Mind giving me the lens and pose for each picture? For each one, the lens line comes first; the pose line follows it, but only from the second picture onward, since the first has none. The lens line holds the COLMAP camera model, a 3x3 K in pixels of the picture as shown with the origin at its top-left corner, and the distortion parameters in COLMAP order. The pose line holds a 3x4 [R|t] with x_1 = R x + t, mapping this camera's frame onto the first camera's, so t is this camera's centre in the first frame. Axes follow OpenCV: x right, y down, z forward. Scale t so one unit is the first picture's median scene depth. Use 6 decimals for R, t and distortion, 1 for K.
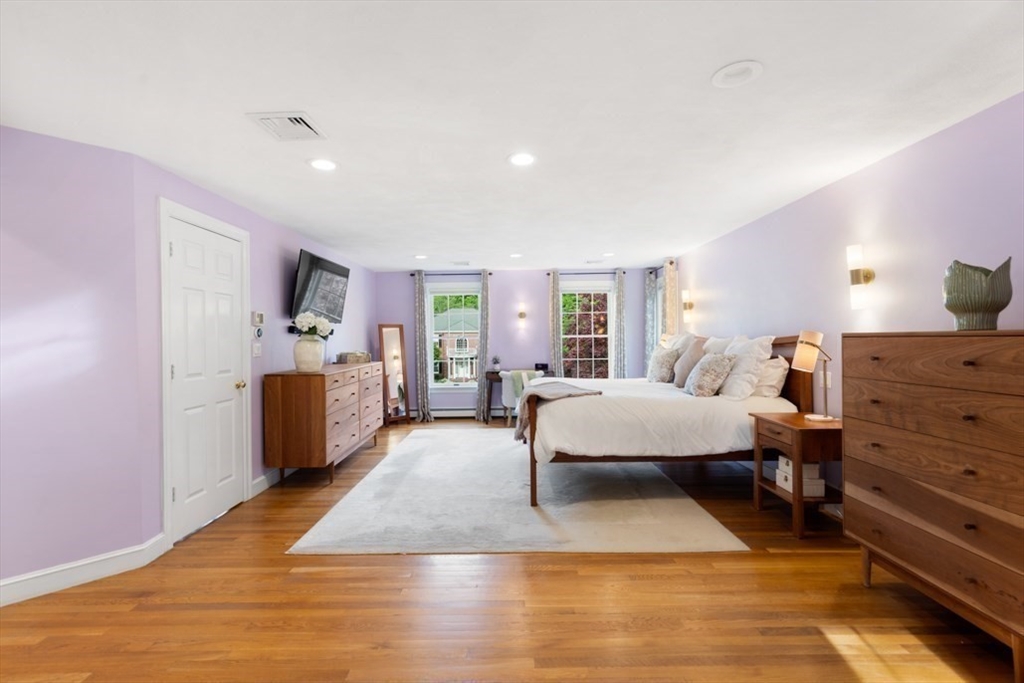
lens RADIAL K [[462.3, 0, 512.0], [0, 462.3, 341.5], [0, 0, 1]] dist [0.002053, 0.000012]
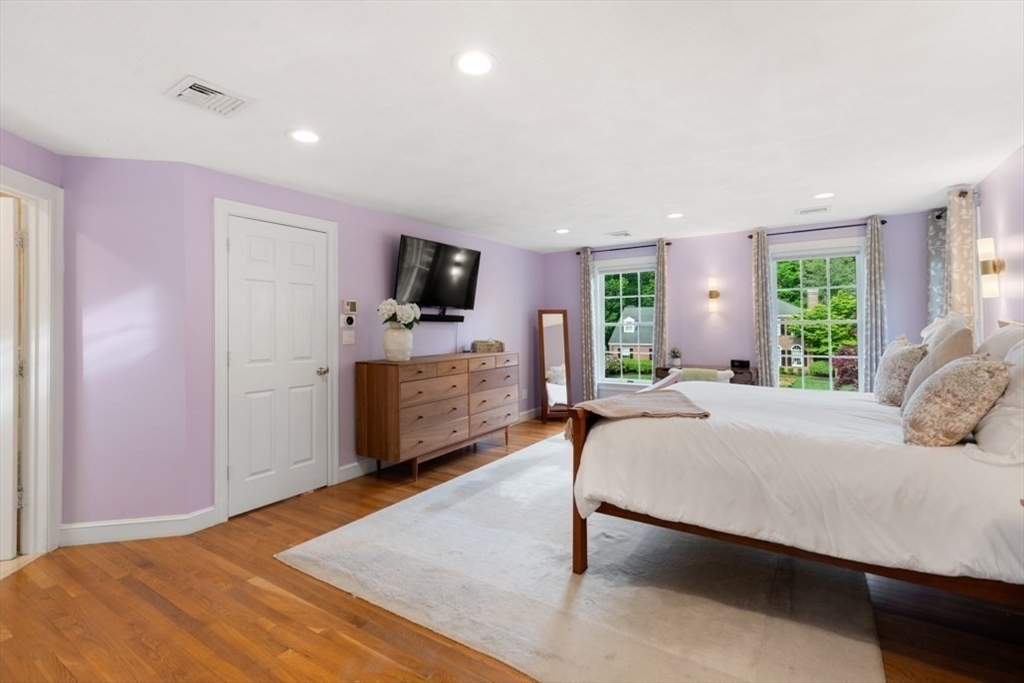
lens RADIAL K [[474.9, 0, 512.0], [0, 474.9, 320.1], [0, 0, 1]] dist [0.003125, 0.000389]
pose [[0.837071, -0.005653, -0.547065, 0.320738], [-0.002720, 0.999891, -0.014493, -0.005868], [0.547088, 0.013619, 0.836965, 0.322865]]
